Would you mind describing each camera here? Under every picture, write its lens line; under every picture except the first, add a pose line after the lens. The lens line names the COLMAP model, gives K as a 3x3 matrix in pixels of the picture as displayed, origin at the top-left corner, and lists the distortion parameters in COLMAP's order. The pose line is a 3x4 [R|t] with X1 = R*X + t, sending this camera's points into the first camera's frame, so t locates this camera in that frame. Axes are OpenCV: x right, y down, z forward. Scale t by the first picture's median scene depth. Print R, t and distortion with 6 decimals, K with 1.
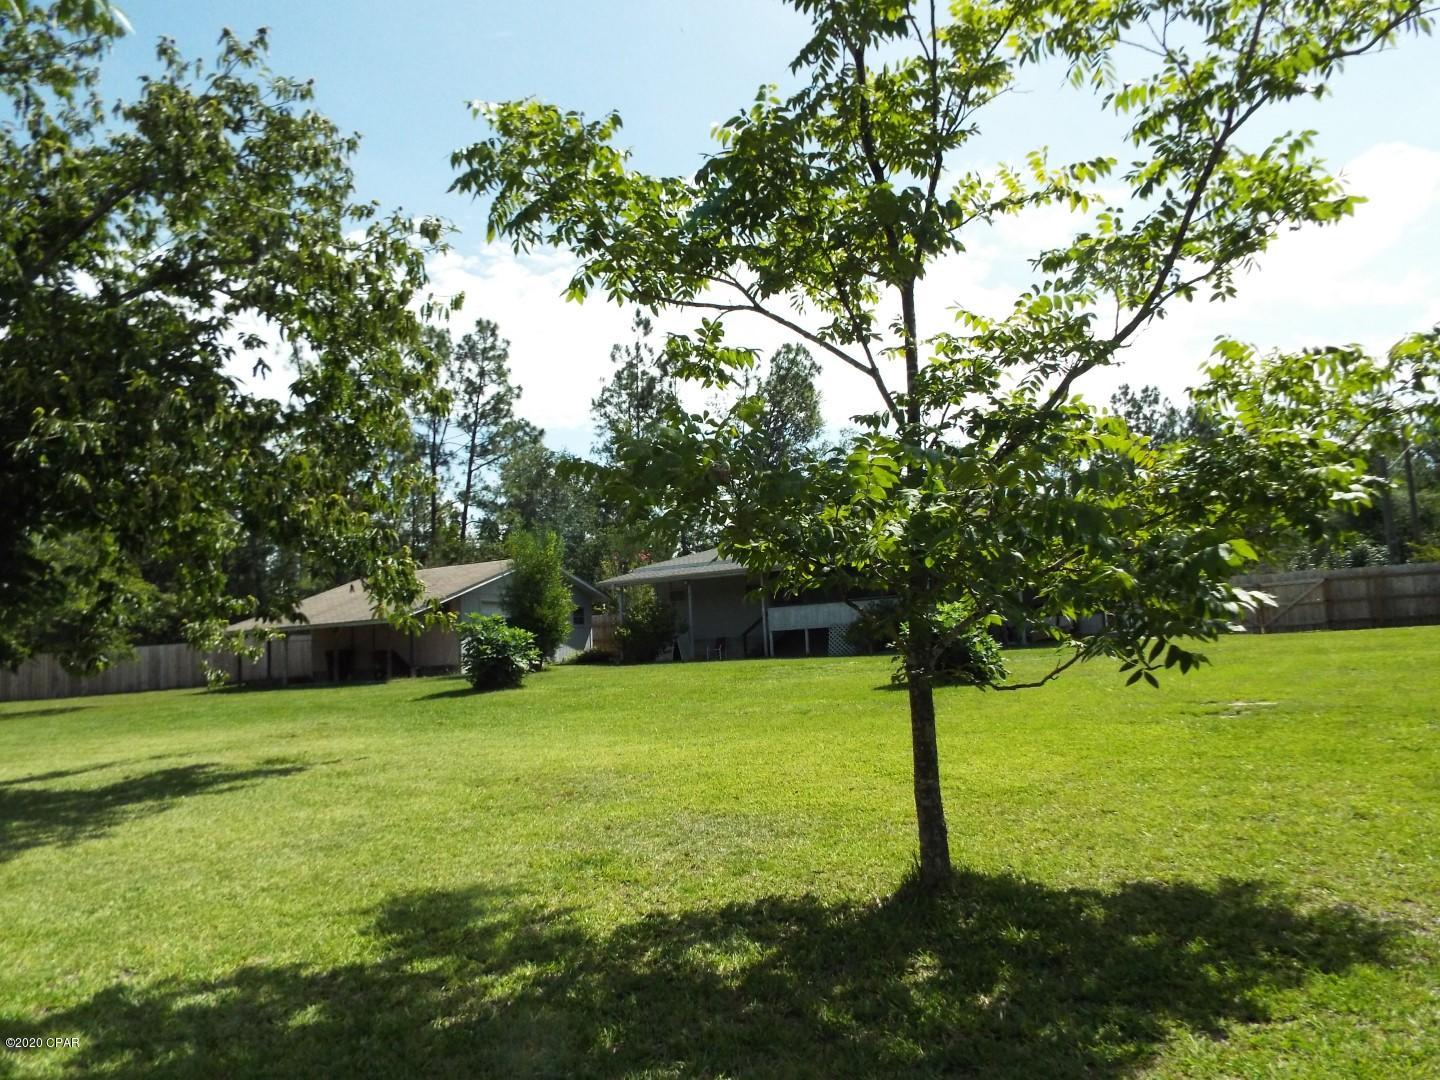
lens RADIAL K [[1048.4, 0, 722.9], [0, 1048.4, 537.2], [0, 0, 1]] dist [-0.003977, 0.006487]
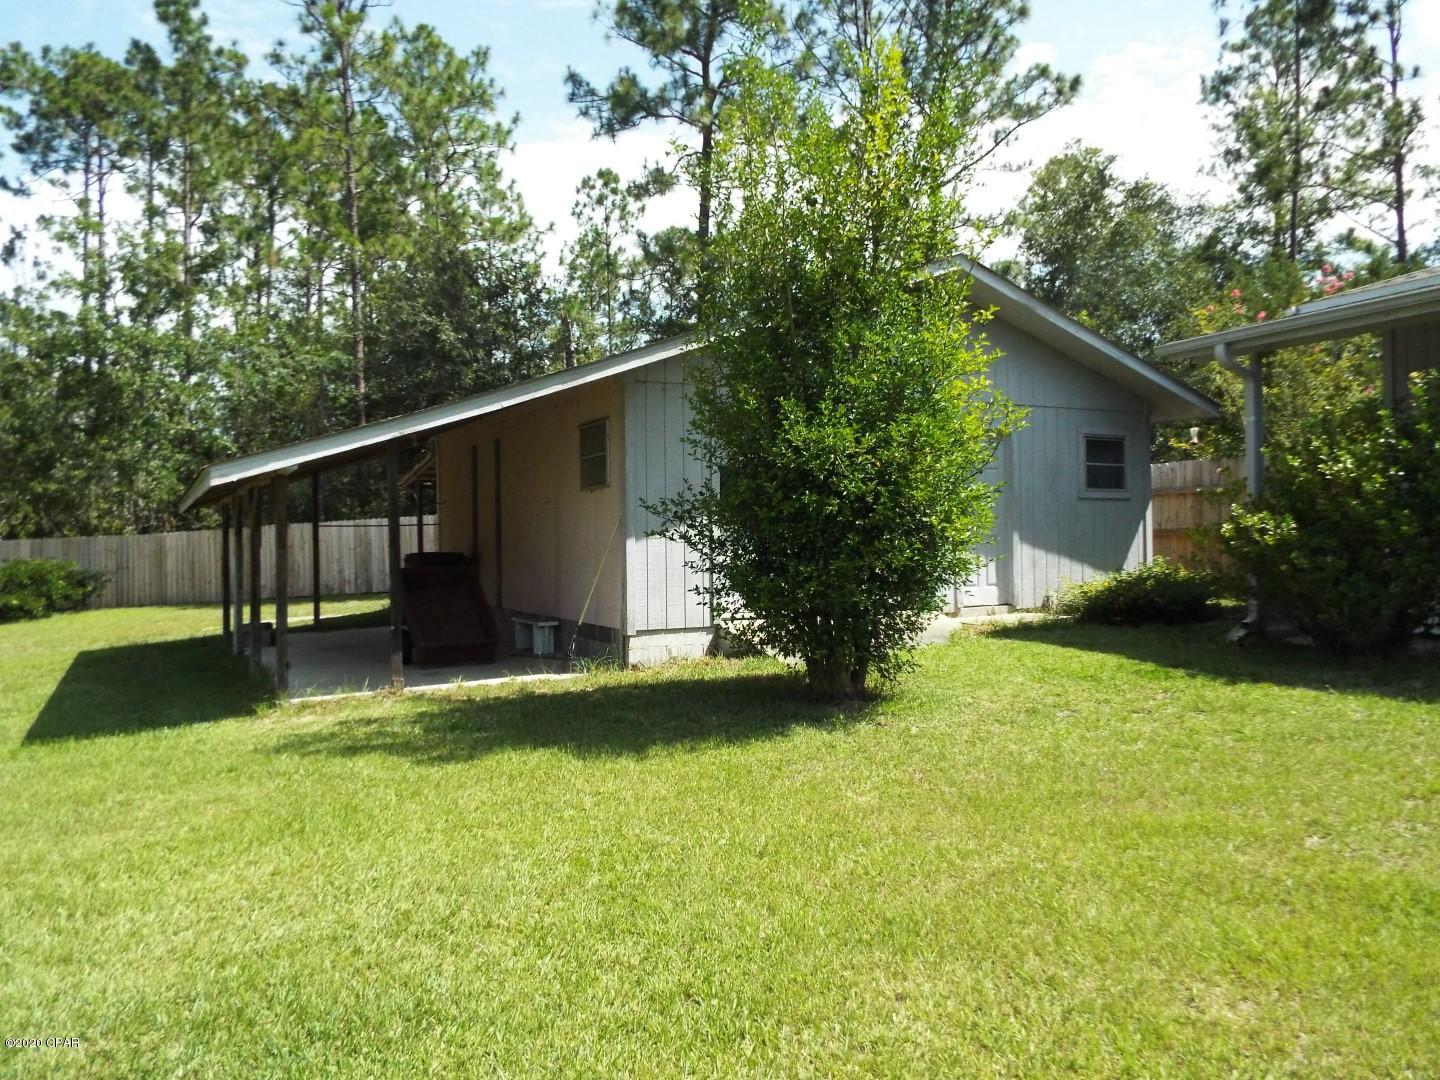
lens RADIAL K [[1048.4, 0, 730.2], [0, 1048.4, 528.4], [0, 0, 1]] dist [-0.003977, 0.006487]
pose [[0.846604, 0.026533, -0.531562, -0.047864], [0.041760, 0.992366, 0.116043, 0.039226], [0.530583, -0.120440, 0.839033, 0.498366]]
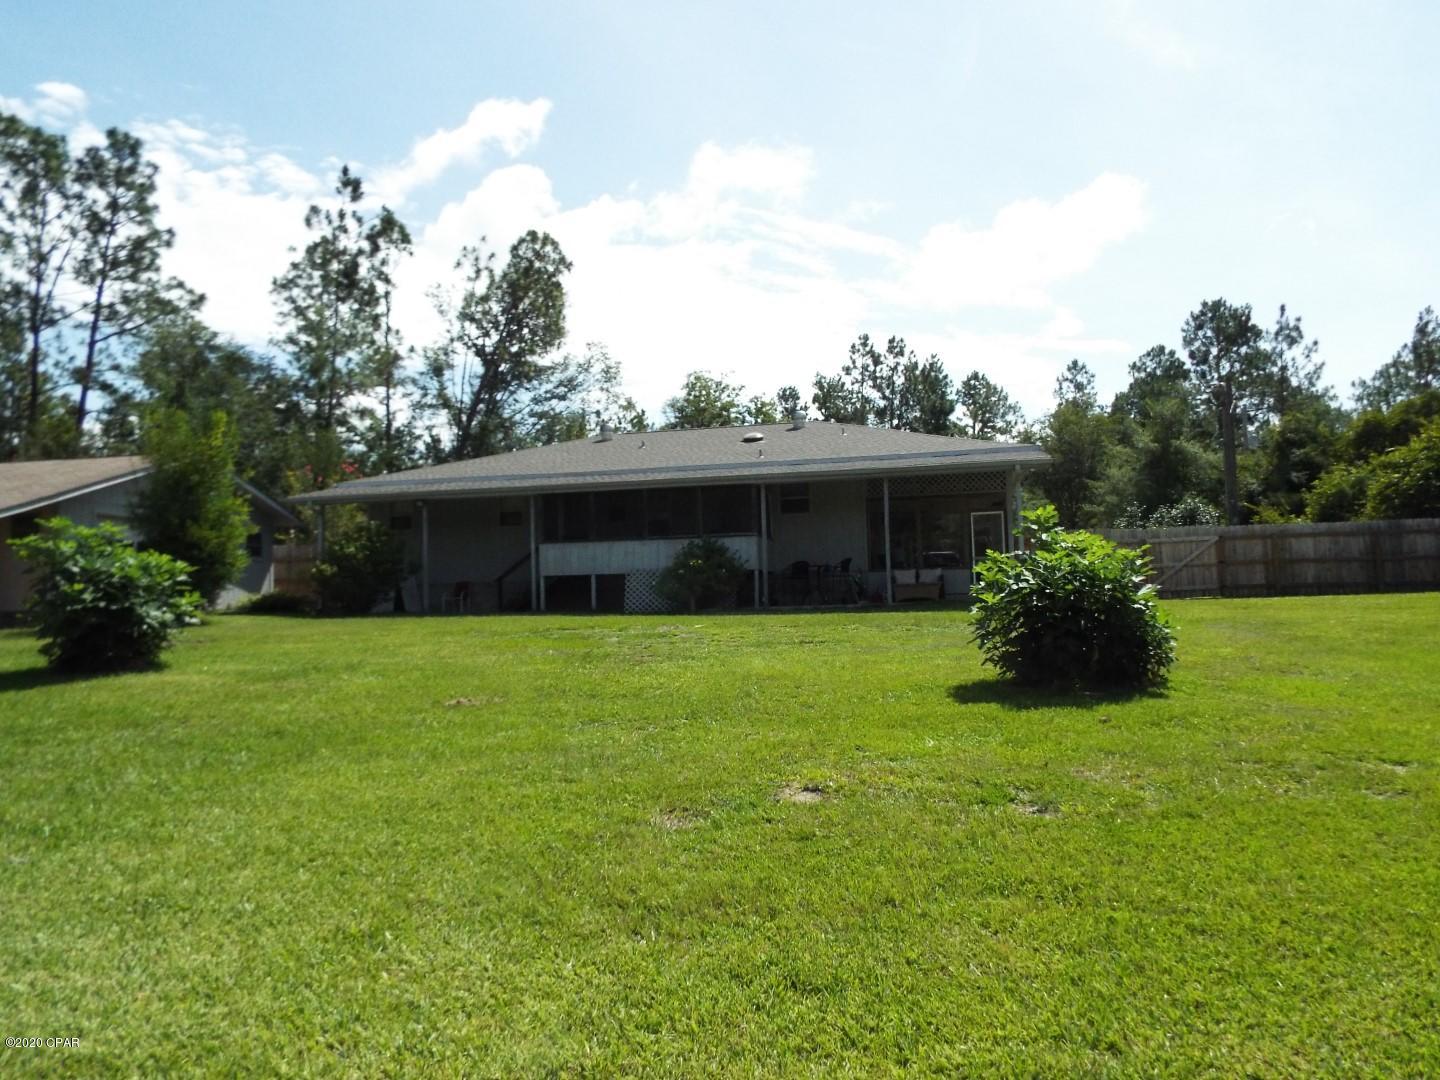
lens RADIAL K [[1048.4, 0, 716.3], [0, 1048.4, 550.5], [0, 0, 1]] dist [-0.003977, 0.006487]
pose [[0.956124, 0.041446, 0.290015, -0.033763], [-0.058944, 0.996913, 0.051860, 0.017911], [-0.286971, -0.066679, 0.955616, 0.178746]]
